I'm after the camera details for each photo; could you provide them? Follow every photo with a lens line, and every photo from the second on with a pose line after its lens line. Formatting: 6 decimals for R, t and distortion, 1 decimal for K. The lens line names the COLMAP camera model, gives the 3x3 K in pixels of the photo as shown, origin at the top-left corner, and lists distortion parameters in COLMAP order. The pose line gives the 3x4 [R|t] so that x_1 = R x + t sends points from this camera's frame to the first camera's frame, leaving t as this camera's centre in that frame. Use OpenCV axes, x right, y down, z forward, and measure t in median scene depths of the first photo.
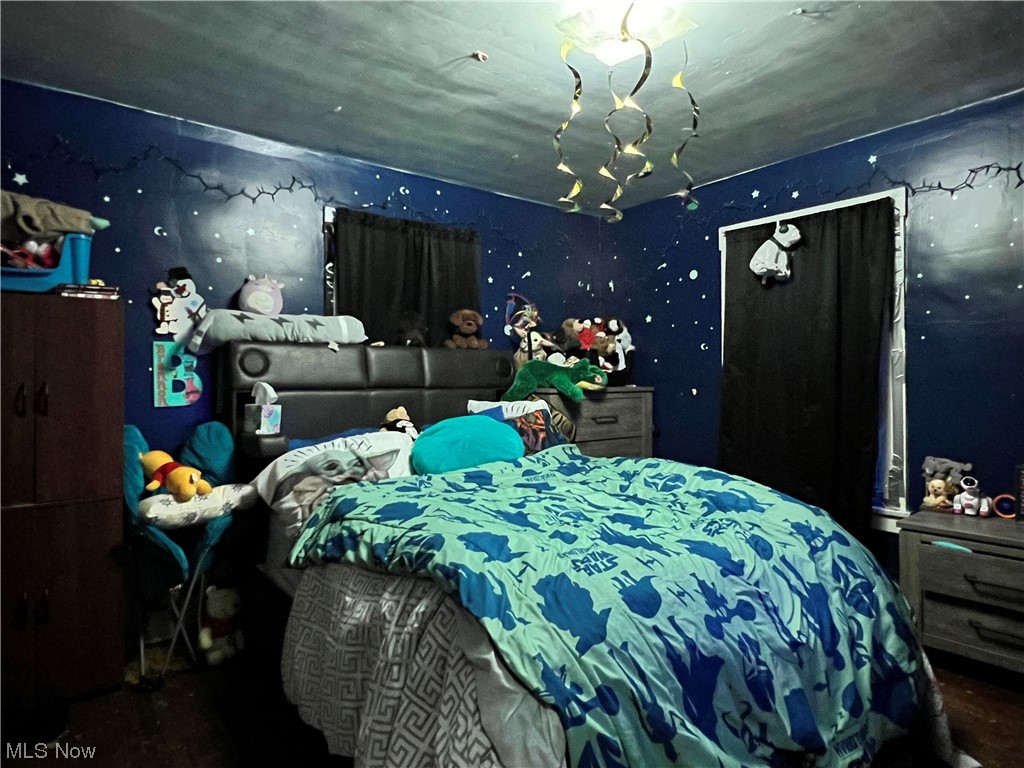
lens RADIAL K [[605.0, 0, 507.6], [0, 605.0, 381.3], [0, 0, 1]] dist [-0.018100, 0.000222]
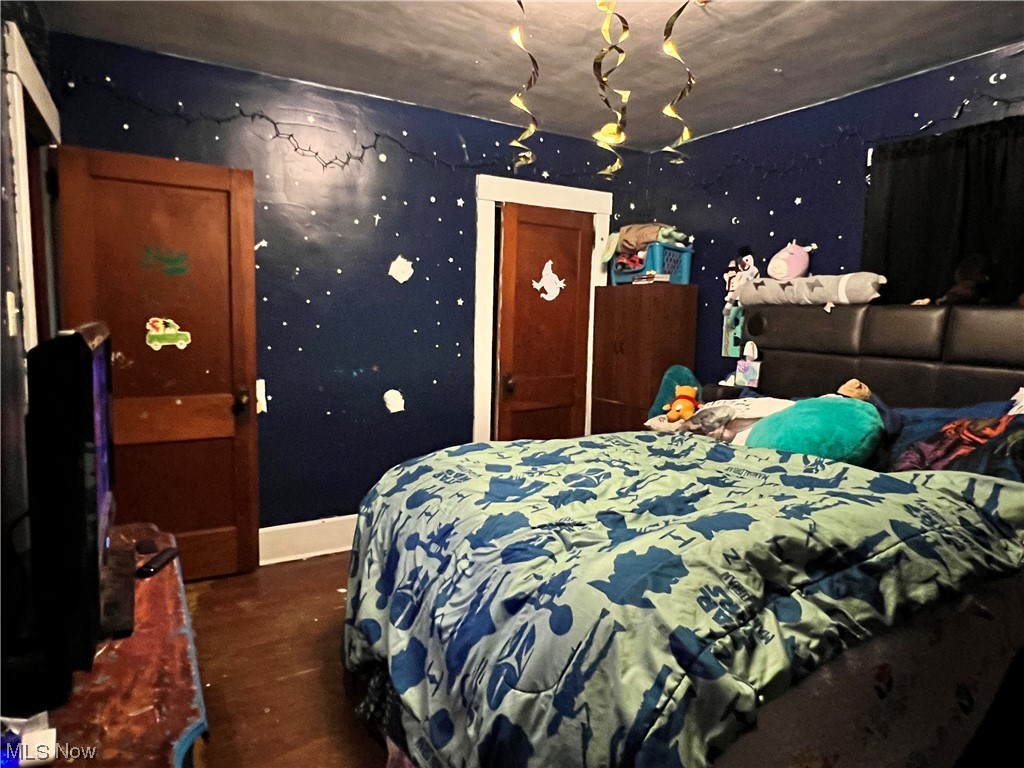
lens RADIAL K [[605.0, 0, 508.1], [0, 605.0, 385.8], [0, 0, 1]] dist [-0.018100, 0.000222]
pose [[-0.131166, 0.121553, -0.983880, 0.862719], [-0.014940, 0.992100, 0.124560, -0.055230], [0.991248, 0.031037, -0.128314, 0.745434]]
